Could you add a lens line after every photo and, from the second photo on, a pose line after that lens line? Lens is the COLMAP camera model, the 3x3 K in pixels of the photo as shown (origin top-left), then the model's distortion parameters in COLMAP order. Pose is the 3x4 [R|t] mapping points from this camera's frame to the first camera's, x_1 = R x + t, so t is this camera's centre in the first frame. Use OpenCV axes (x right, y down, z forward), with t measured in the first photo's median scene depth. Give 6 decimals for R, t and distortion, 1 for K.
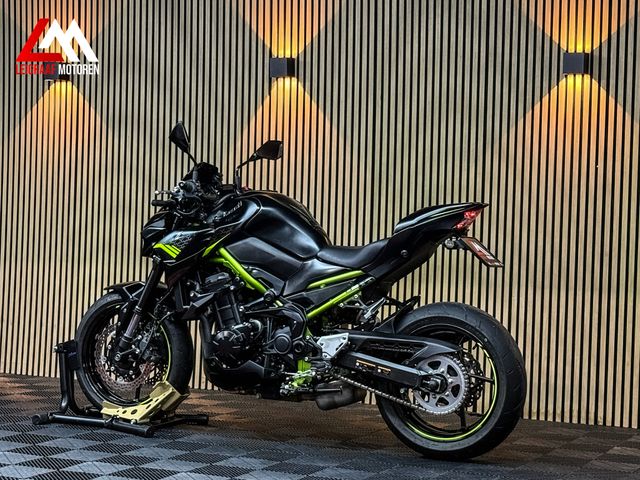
lens RADIAL K [[1367.9, 0, 320.0], [0, 1367.9, 240.0], [0, 0, 1]] dist [0.121562, 0.091716]
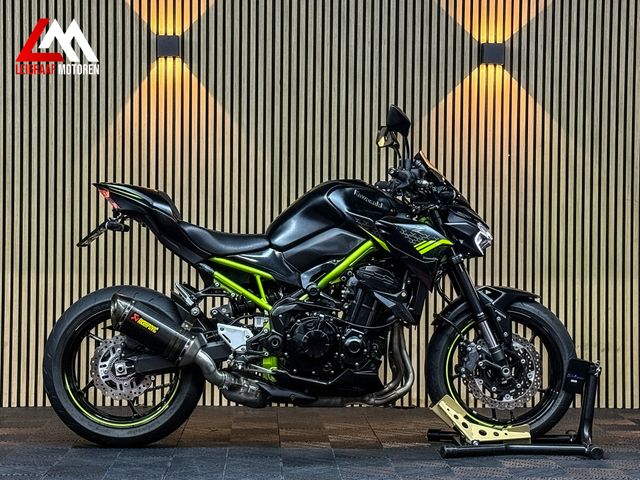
lens RADIAL K [[1413.4, 0, 327.4], [0, 1413.4, 242.4], [0, 0, 1]] dist [0.090592, 0.540511]
pose [[0.887560, -0.028226, 0.459826, -0.456506], [0.024864, 0.999601, 0.013367, -0.006579], [-0.460020, -0.000431, 0.887908, 0.138776]]
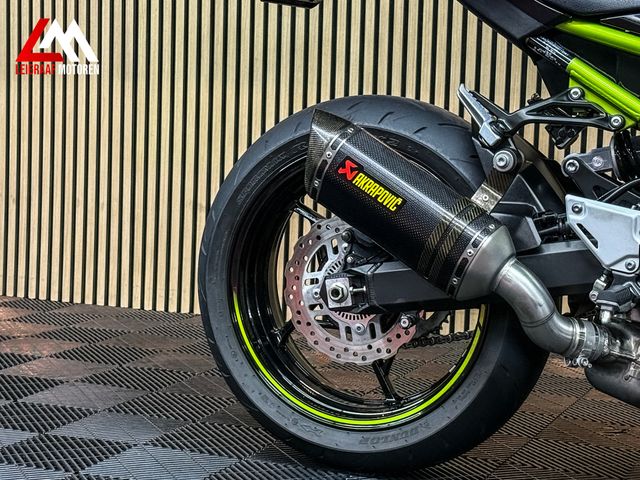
lens RADIAL K [[1370.3, 0, 320.0], [0, 1370.3, 240.0], [0, 0, 1]] dist [0.067150, 0.207670]
pose [[0.999483, -0.013261, 0.029285, -0.169780], [0.010224, 0.994780, 0.101526, 0.032588], [-0.030478, -0.101174, 0.994402, 0.650423]]
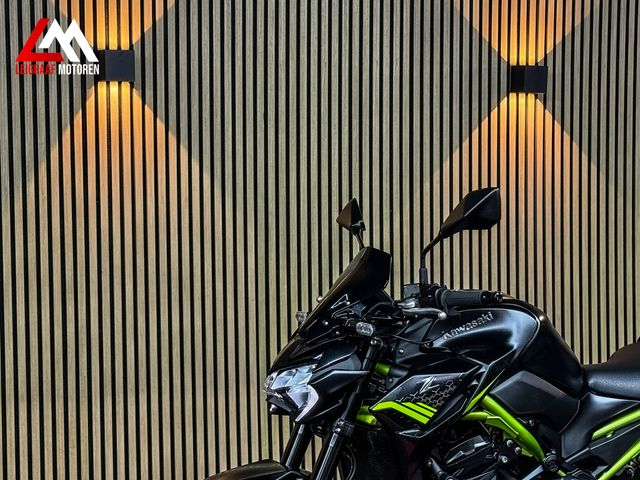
lens RADIAL K [[1367.9, 0, 320.0], [0, 1367.9, 240.0], [0, 0, 1]] dist [0.121562, 0.091716]
pose [[0.675863, -0.064951, 0.734160, -0.528610], [0.044162, 0.997888, 0.047628, -0.088785], [-0.735703, 0.000232, 0.677304, 0.623309]]
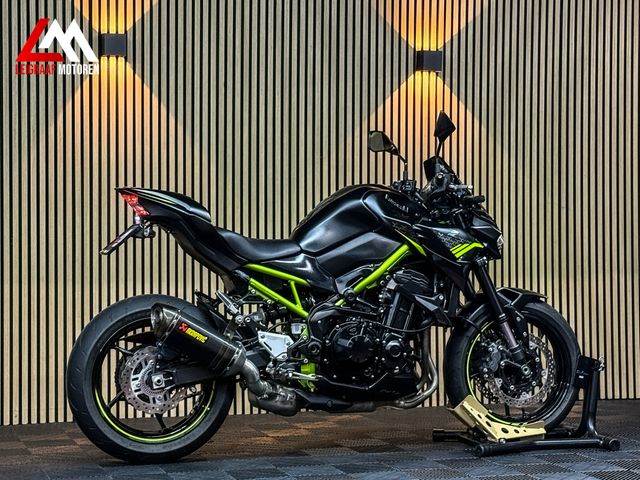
lens RADIAL K [[1413.4, 0, 327.4], [0, 1413.4, 242.4], [0, 0, 1]] dist [0.090592, 0.540511]
pose [[0.731967, -0.036319, 0.680371, -0.675670], [0.032014, 0.999309, 0.018903, -0.015381], [-0.680587, 0.007945, 0.732624, 0.298765]]
